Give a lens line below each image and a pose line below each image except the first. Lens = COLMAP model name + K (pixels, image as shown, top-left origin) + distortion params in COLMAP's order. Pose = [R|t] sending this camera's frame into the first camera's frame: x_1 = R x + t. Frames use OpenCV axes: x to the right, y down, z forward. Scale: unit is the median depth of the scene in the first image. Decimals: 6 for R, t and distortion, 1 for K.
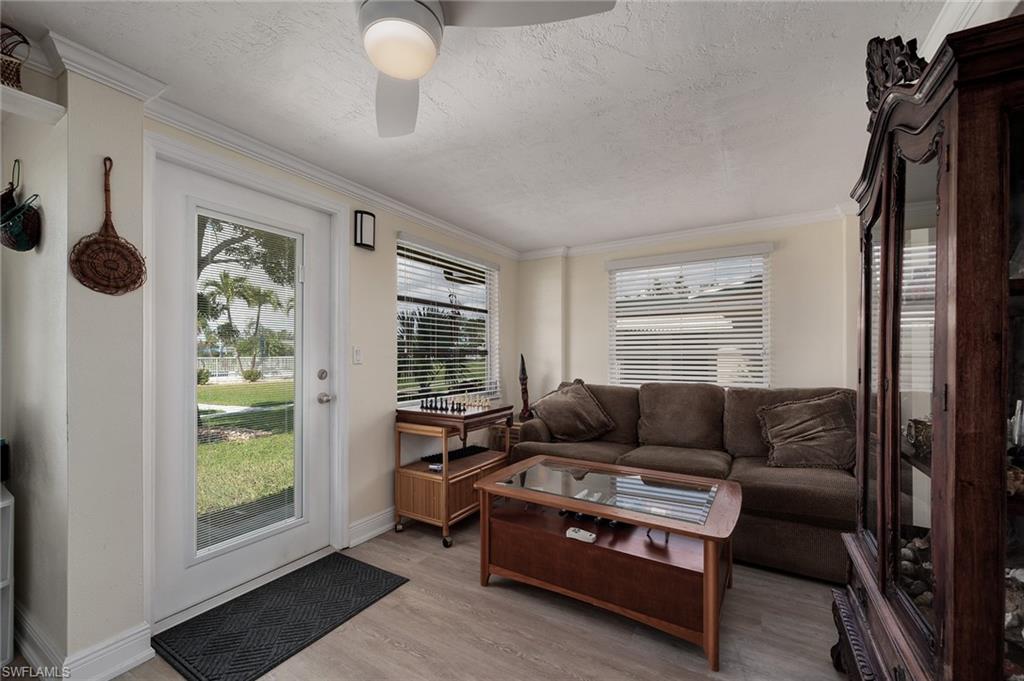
lens RADIAL K [[412.7, 0, 512.0], [0, 412.7, 340.5], [0, 0, 1]] dist [-0.002065, -0.000097]
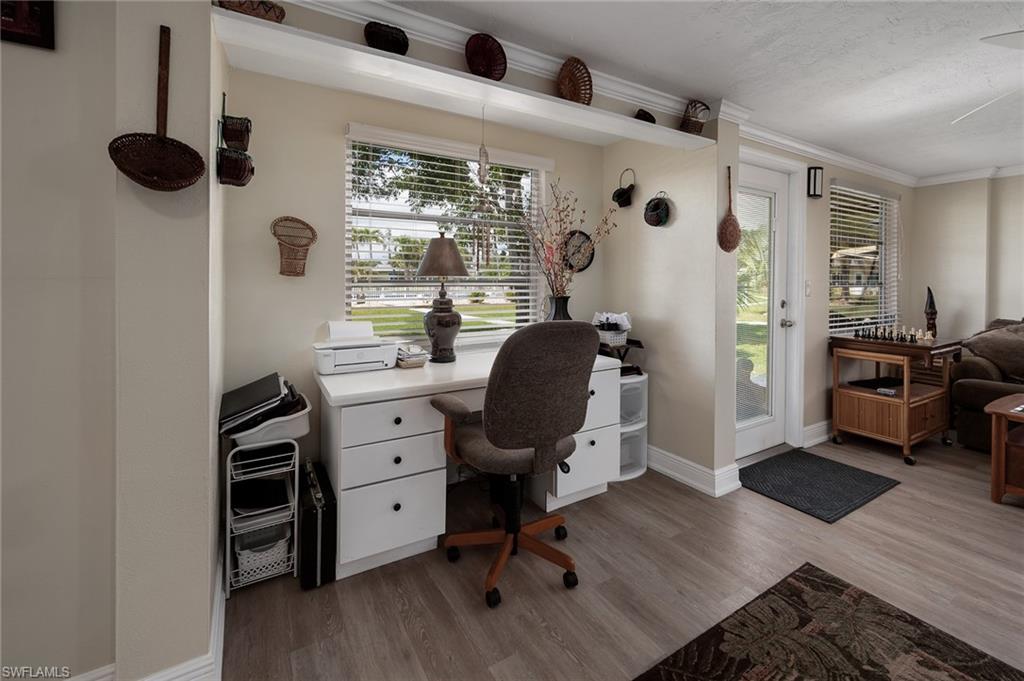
lens RADIAL K [[430.5, 0, 514.5], [0, 430.5, 269.9], [0, 0, 1]] dist [-0.002364, -0.000254]
pose [[0.875358, -0.006618, -0.483430, -0.512460], [0.011293, 0.999913, 0.006760, -0.035514], [0.483343, -0.011377, 0.875357, -0.491074]]
